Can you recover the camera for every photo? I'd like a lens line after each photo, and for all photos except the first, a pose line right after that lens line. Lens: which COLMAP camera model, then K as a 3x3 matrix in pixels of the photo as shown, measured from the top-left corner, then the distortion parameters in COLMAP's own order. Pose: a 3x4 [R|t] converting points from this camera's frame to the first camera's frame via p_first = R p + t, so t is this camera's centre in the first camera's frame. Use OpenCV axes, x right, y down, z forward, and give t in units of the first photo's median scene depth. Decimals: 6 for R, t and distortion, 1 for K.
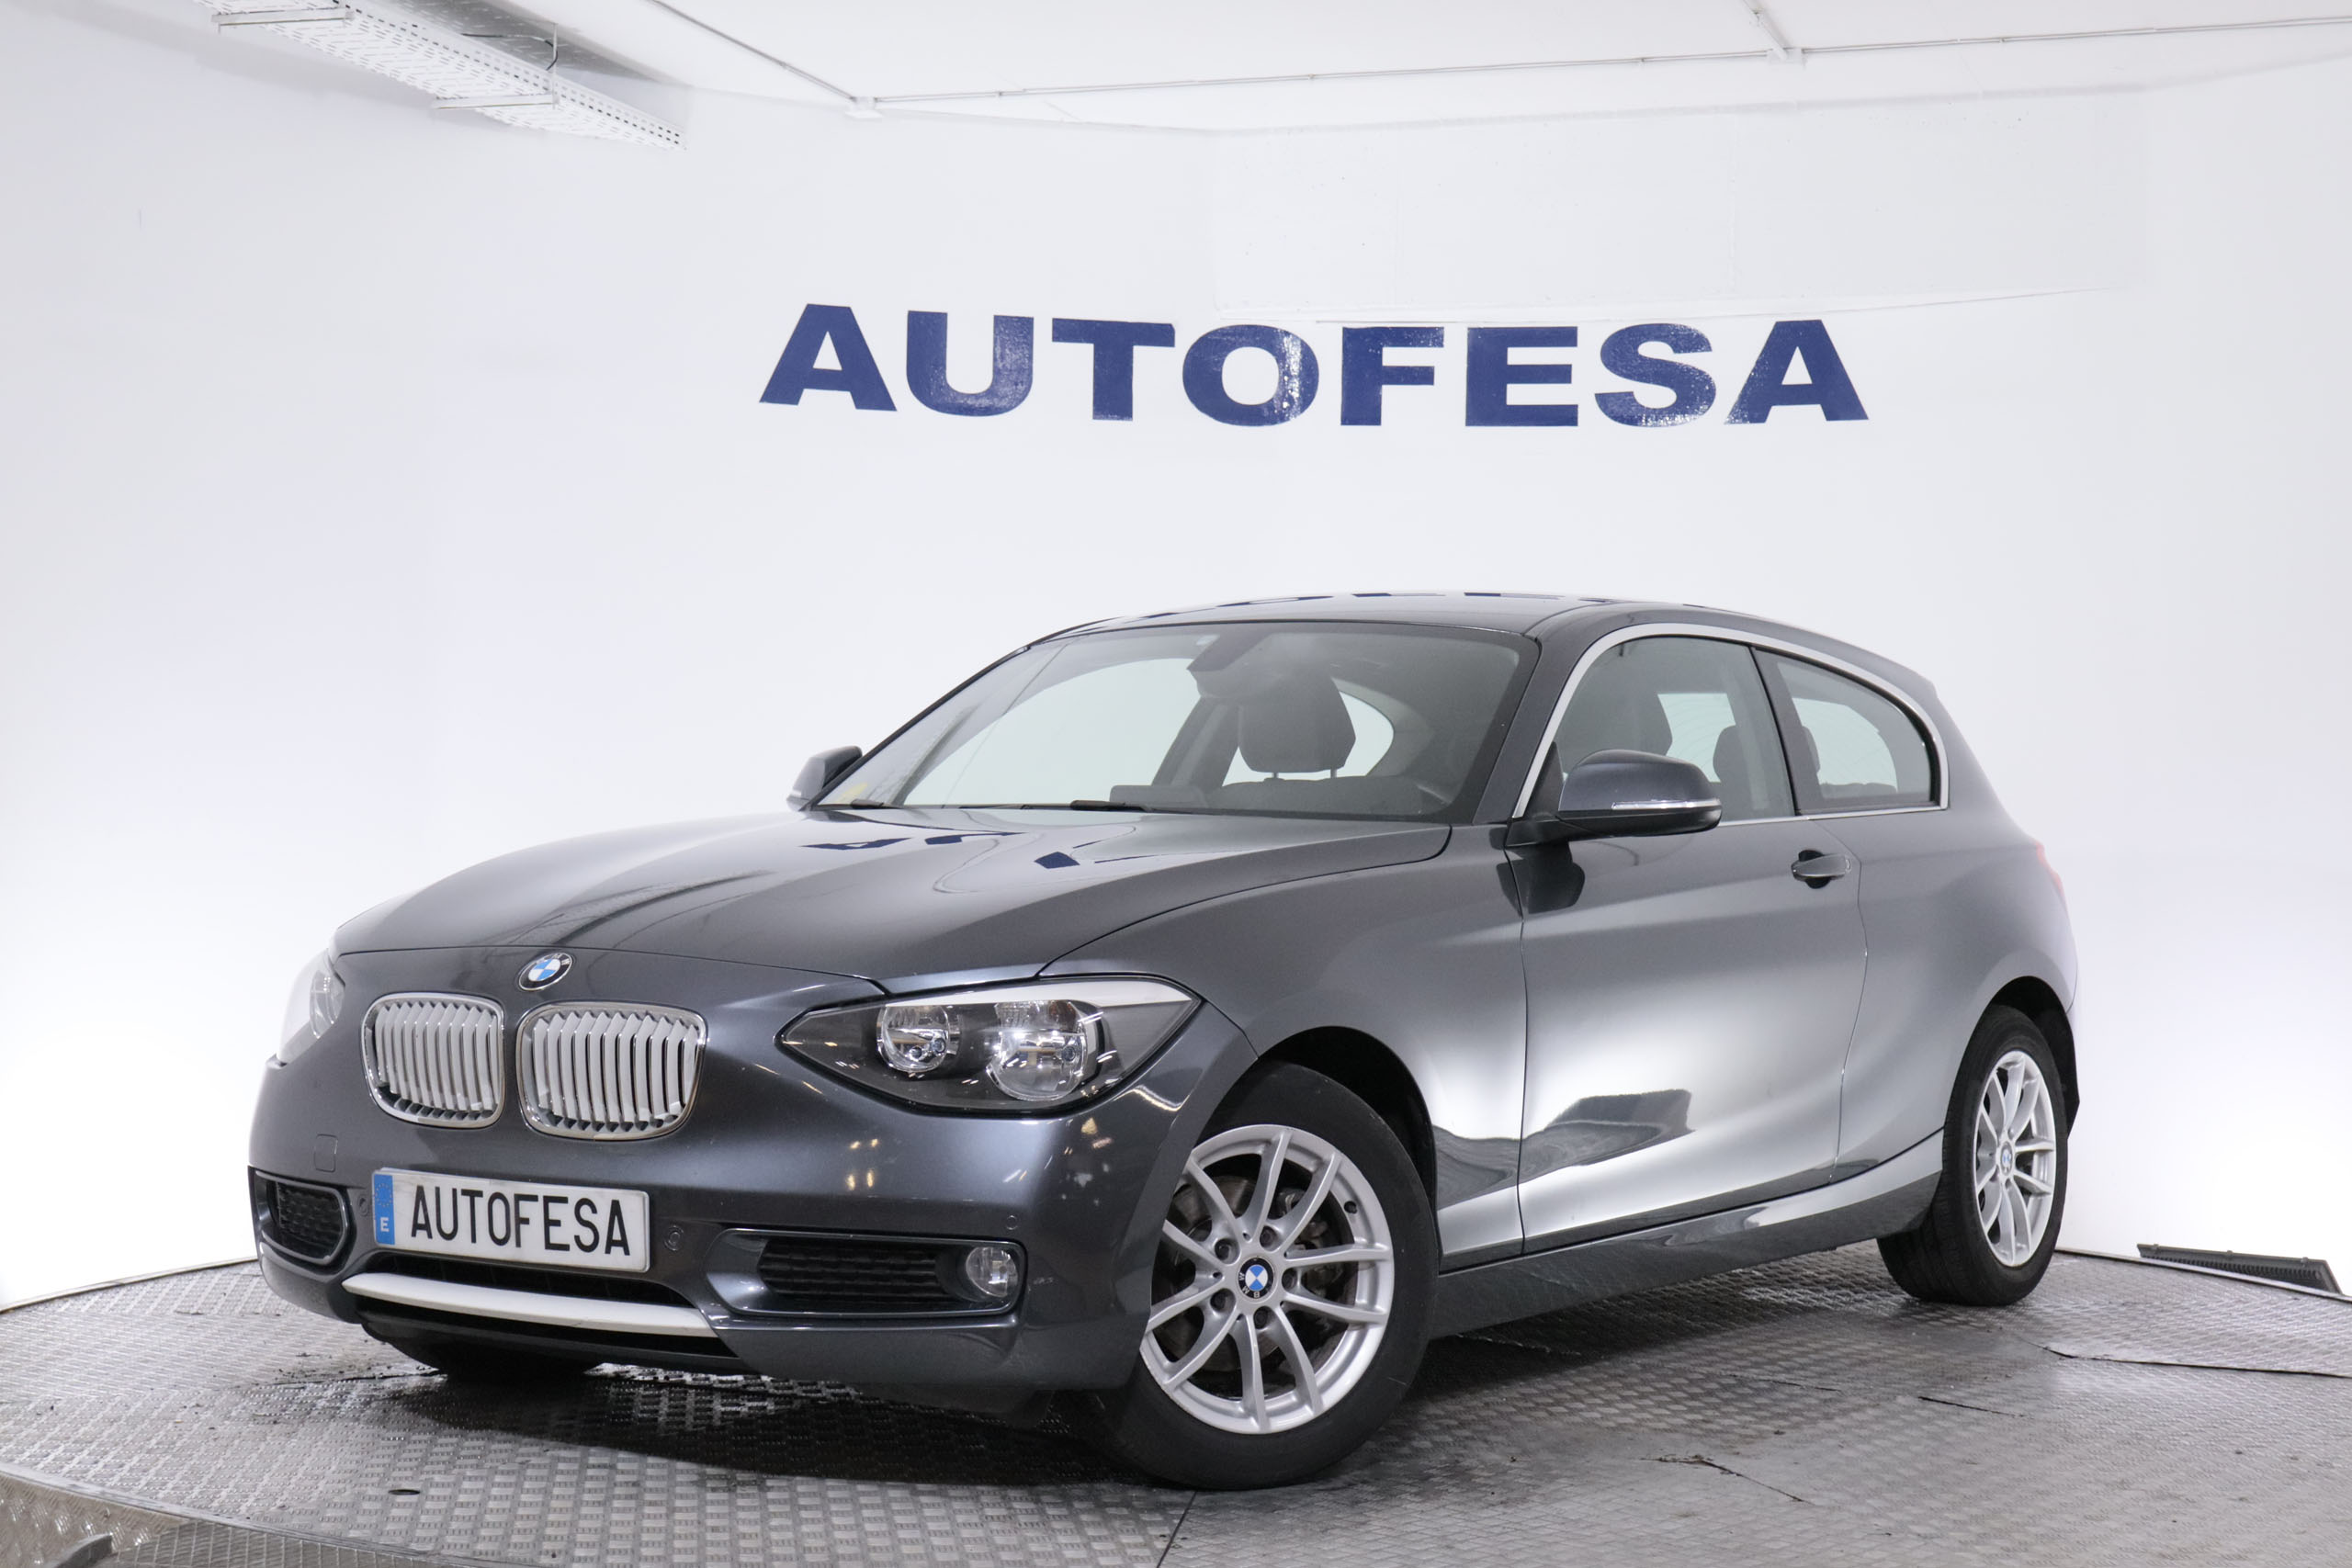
lens RADIAL K [[3749.2, 0, 1176.0], [0, 3749.2, 784.0], [0, 0, 1]] dist [0.020922, -0.014917]
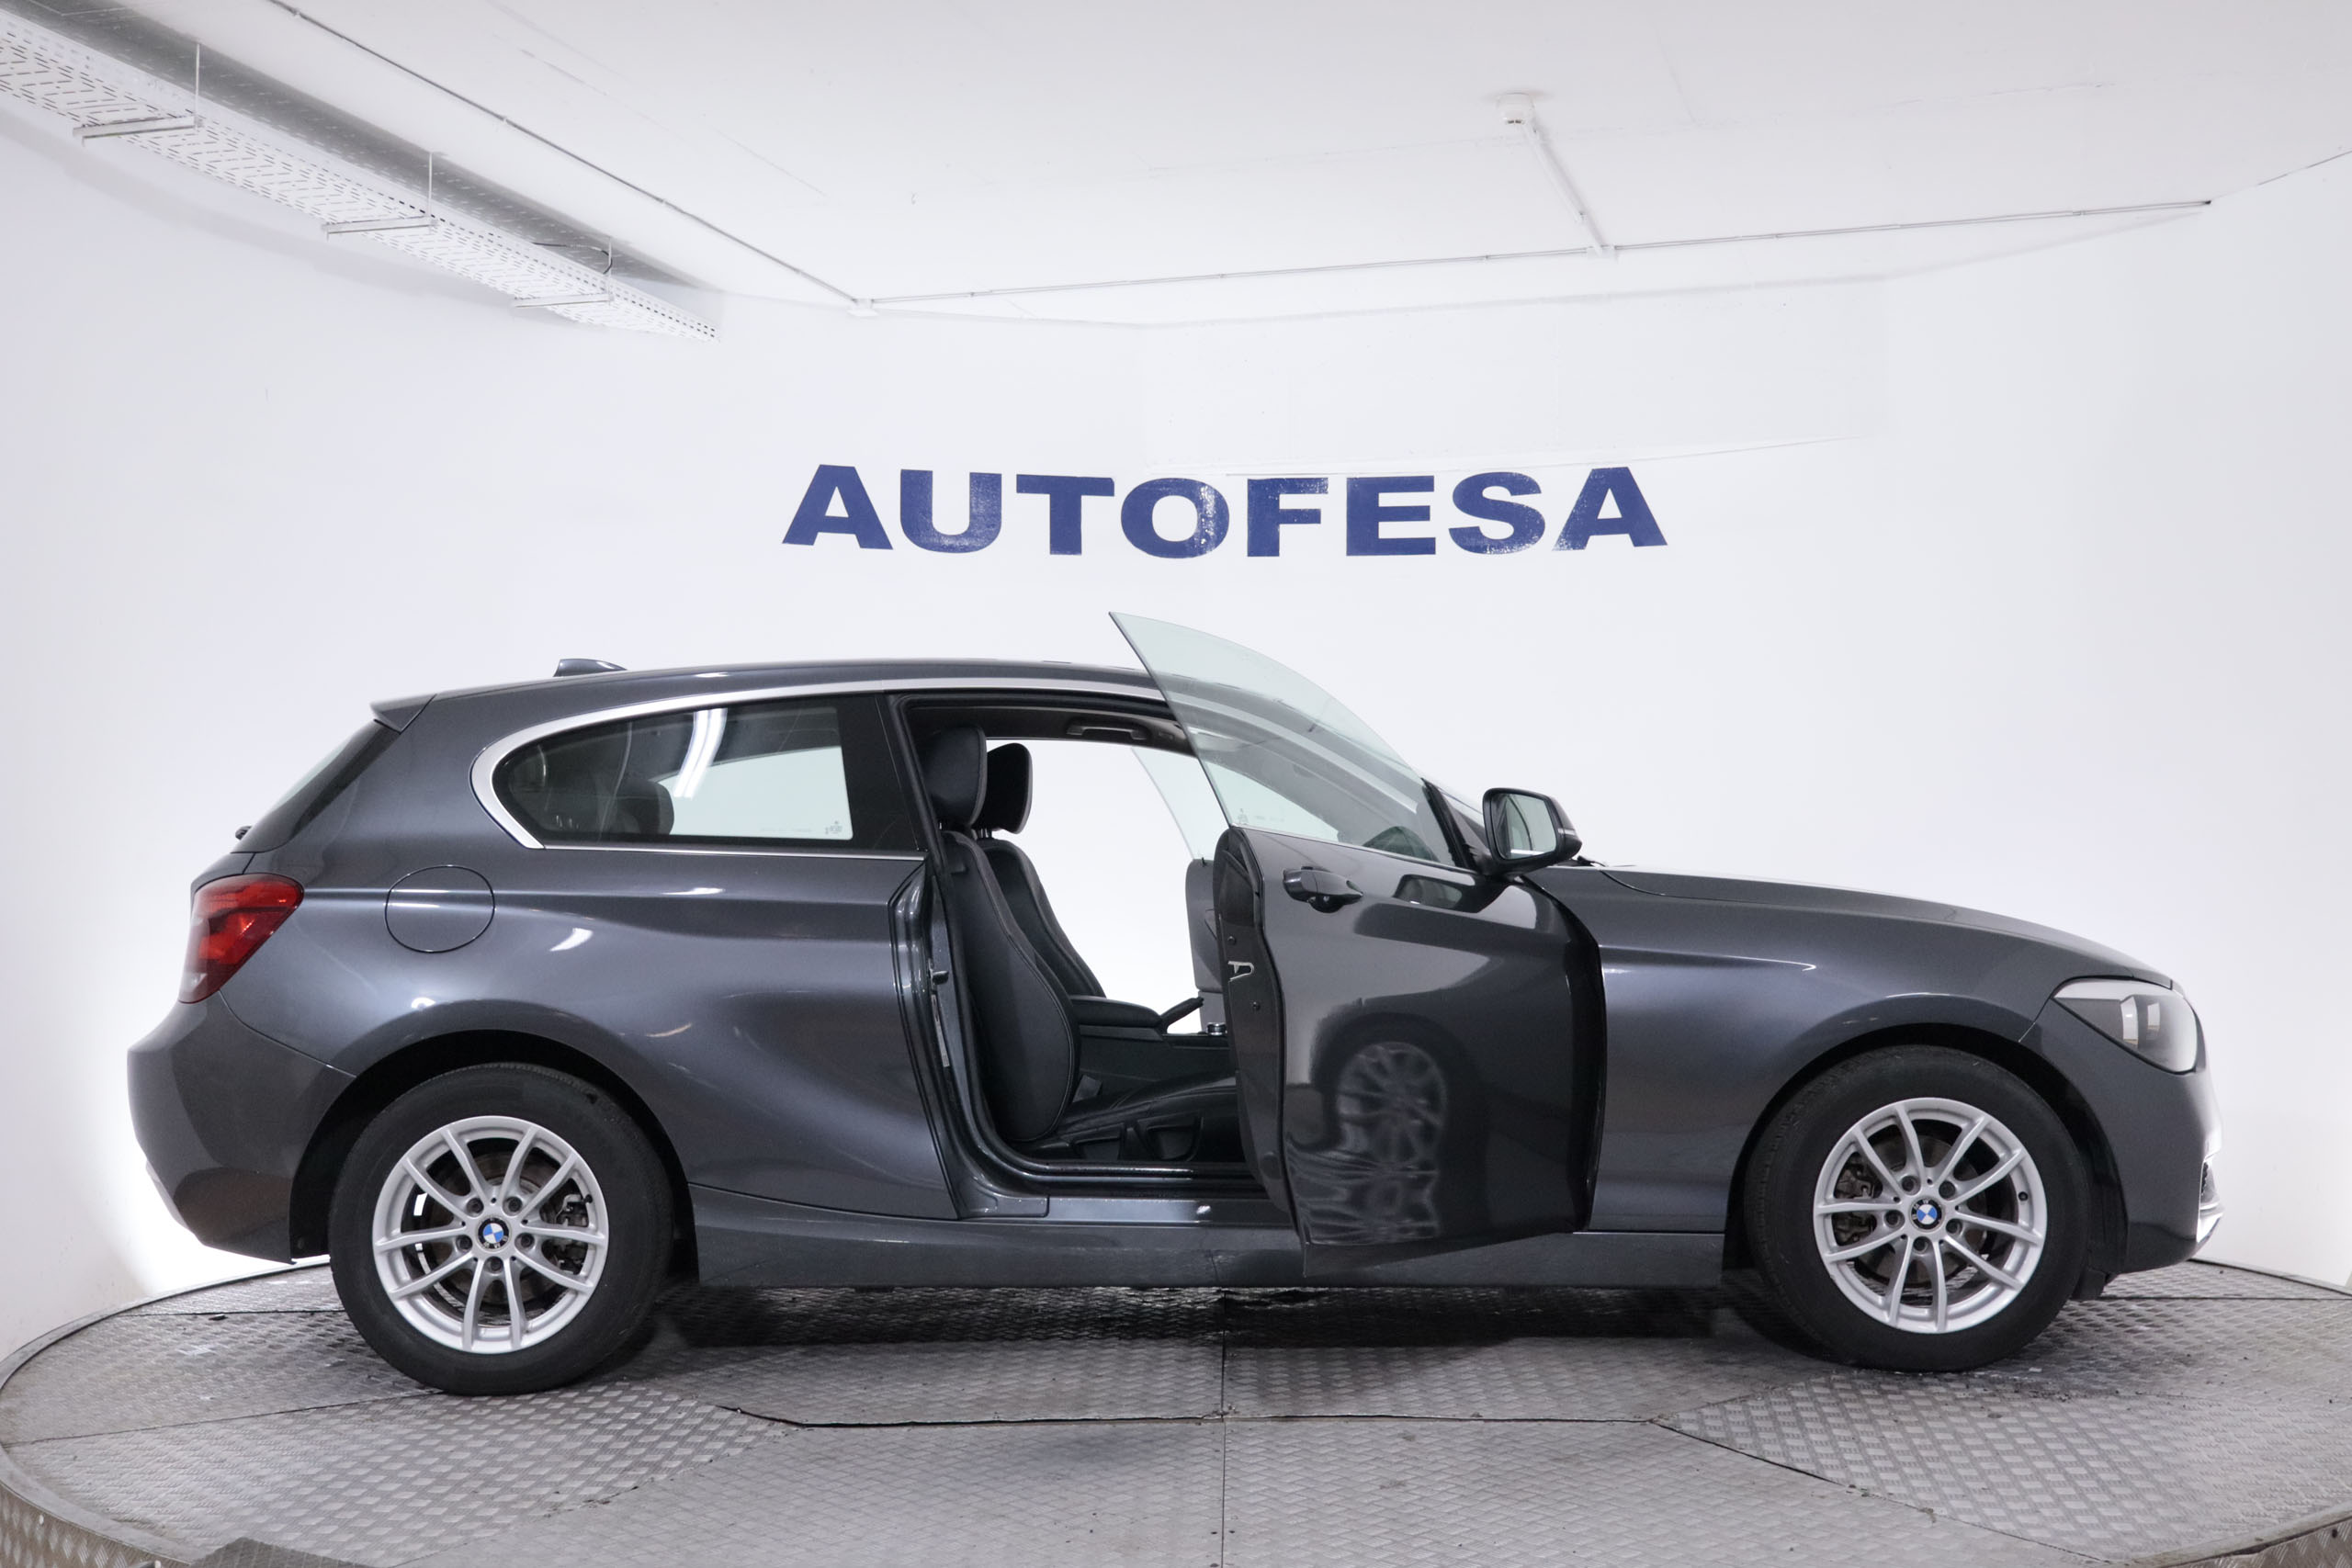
lens RADIAL K [[2681.5, 0, 1176.0], [0, 2681.5, 784.0], [0, 0, 1]] dist [0.008095, 0.014826]
pose [[0.999570, -0.015751, 0.024727, -0.003905], [0.016310, 0.999612, -0.022568, 0.000492], [-0.024362, 0.022961, 0.999439, 0.118434]]
